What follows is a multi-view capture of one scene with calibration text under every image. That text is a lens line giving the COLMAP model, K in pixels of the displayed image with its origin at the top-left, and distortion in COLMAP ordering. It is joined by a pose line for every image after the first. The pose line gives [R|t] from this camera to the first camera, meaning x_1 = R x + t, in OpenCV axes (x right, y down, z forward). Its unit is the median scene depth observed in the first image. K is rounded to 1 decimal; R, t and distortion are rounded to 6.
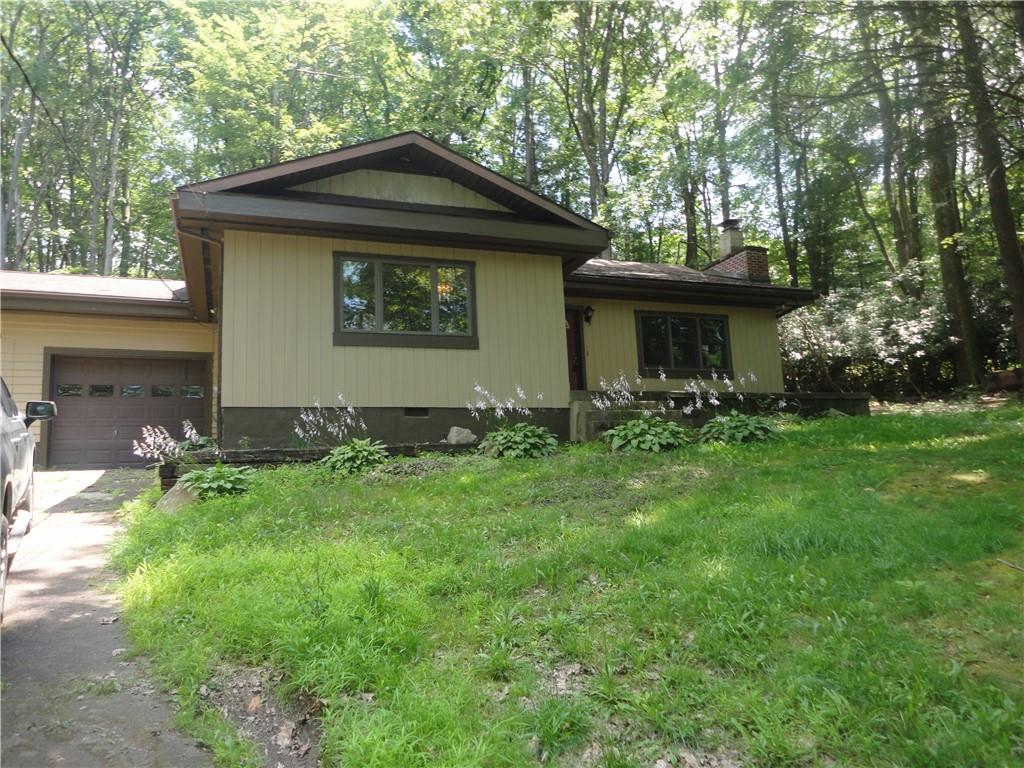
lens RADIAL K [[757.1, 0, 517.4], [0, 757.1, 384.0], [0, 0, 1]] dist [0.026443, -0.006023]
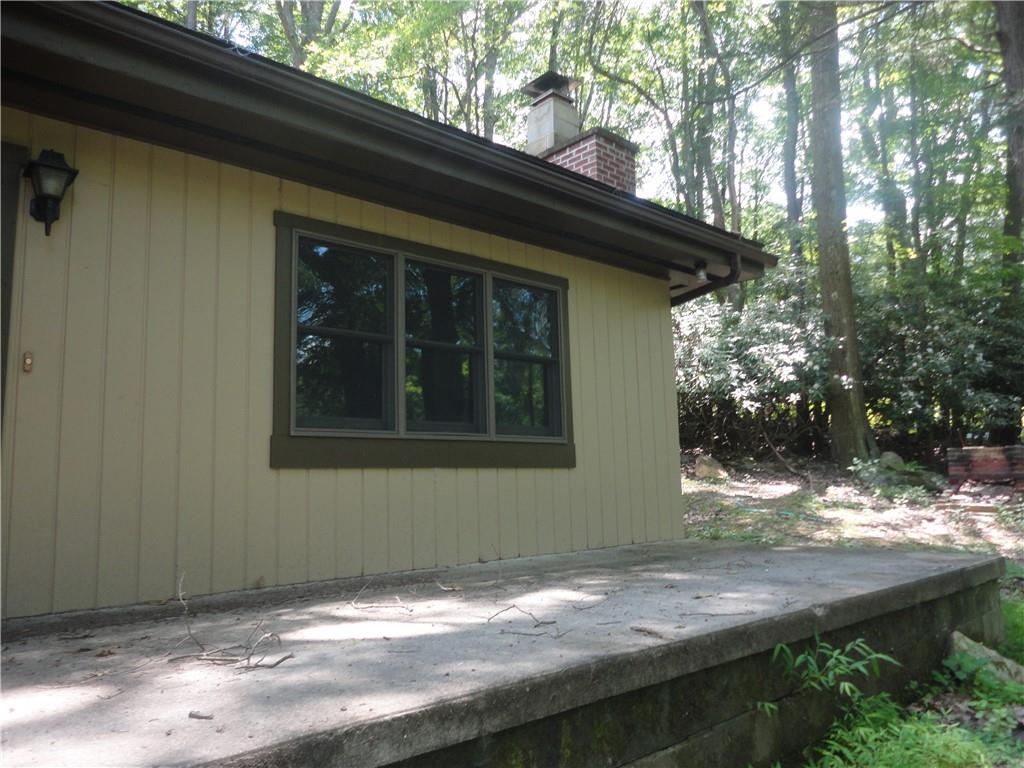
lens RADIAL K [[757.1, 0, 517.4], [0, 757.1, 384.0], [0, 0, 1]] dist [0.026443, -0.006023]
pose [[0.934055, 0.069767, 0.350247, 0.144076], [-0.069432, 0.997495, -0.013531, -0.038611], [-0.350314, -0.011680, 0.936560, 0.713523]]
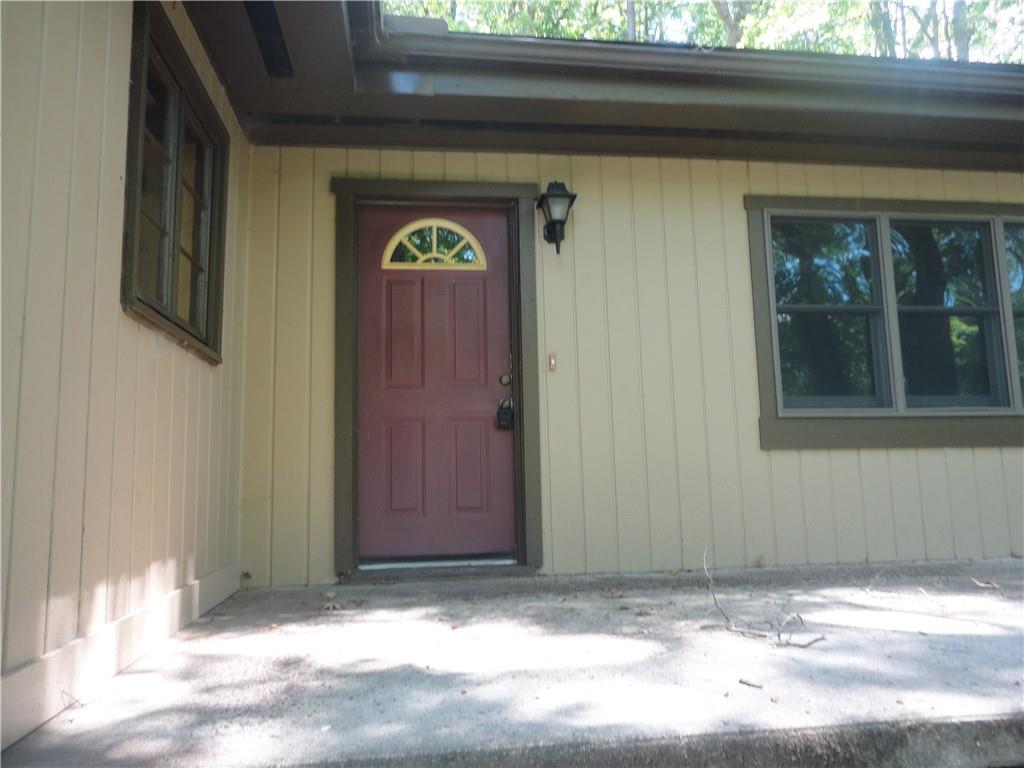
lens RADIAL K [[757.1, 0, 517.4], [0, 757.1, 384.0], [0, 0, 1]] dist [0.026443, -0.006023]
pose [[0.976784, 0.000927, -0.214224, 0.133630], [0.006139, 0.999459, 0.032314, -0.039276], [0.214138, -0.032879, 0.976250, 0.711501]]
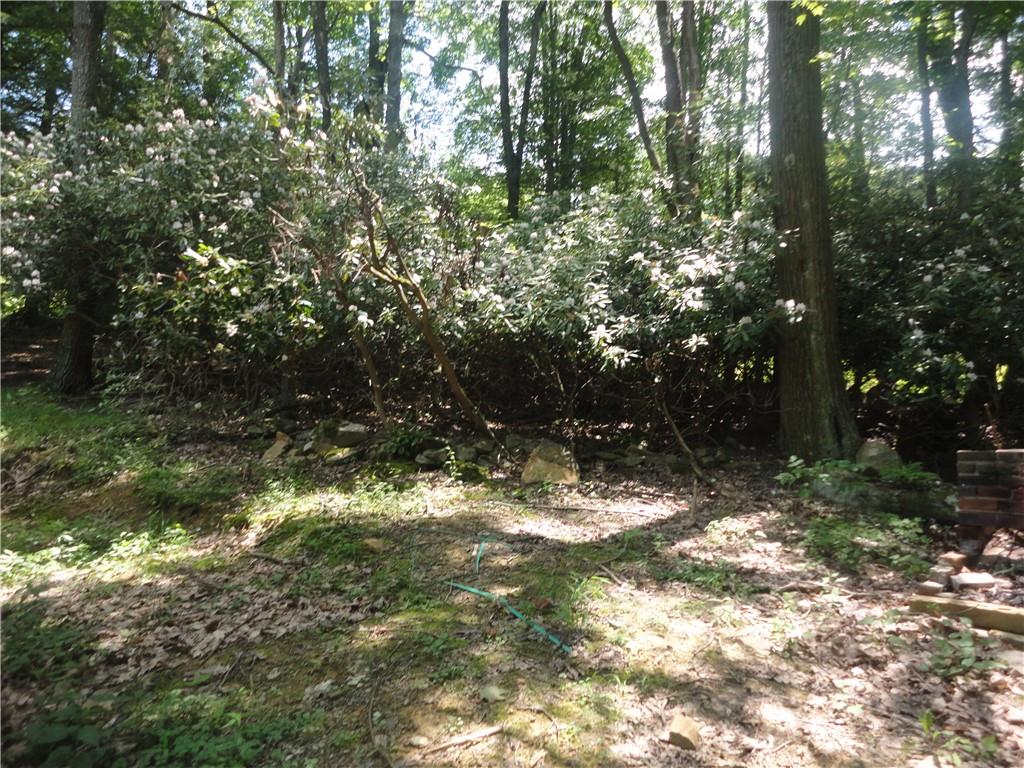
lens RADIAL K [[757.1, 0, 517.4], [0, 757.1, 384.0], [0, 0, 1]] dist [0.026443, -0.006023]
pose [[0.958589, 0.058895, 0.278636, 0.509498], [-0.074141, 0.996255, 0.044490, -0.042820], [-0.274972, -0.063306, 0.959366, 0.991860]]
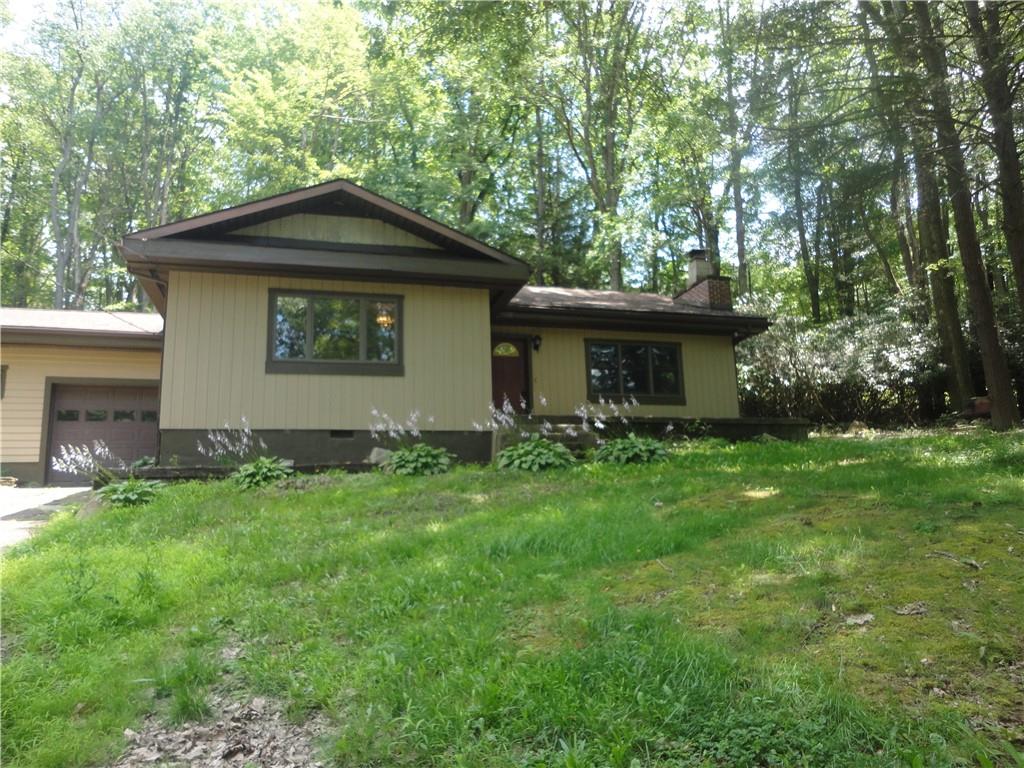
lens RADIAL K [[760.0, 0, 512.0], [0, 760.0, 384.0], [0, 0, 1]] dist [0.019707, 0.003991]
pose [[0.995981, -0.002730, -0.089528, 0.148530], [-0.000704, 0.999266, -0.038293, 0.004629], [0.089567, 0.038202, 0.995248, -0.045379]]
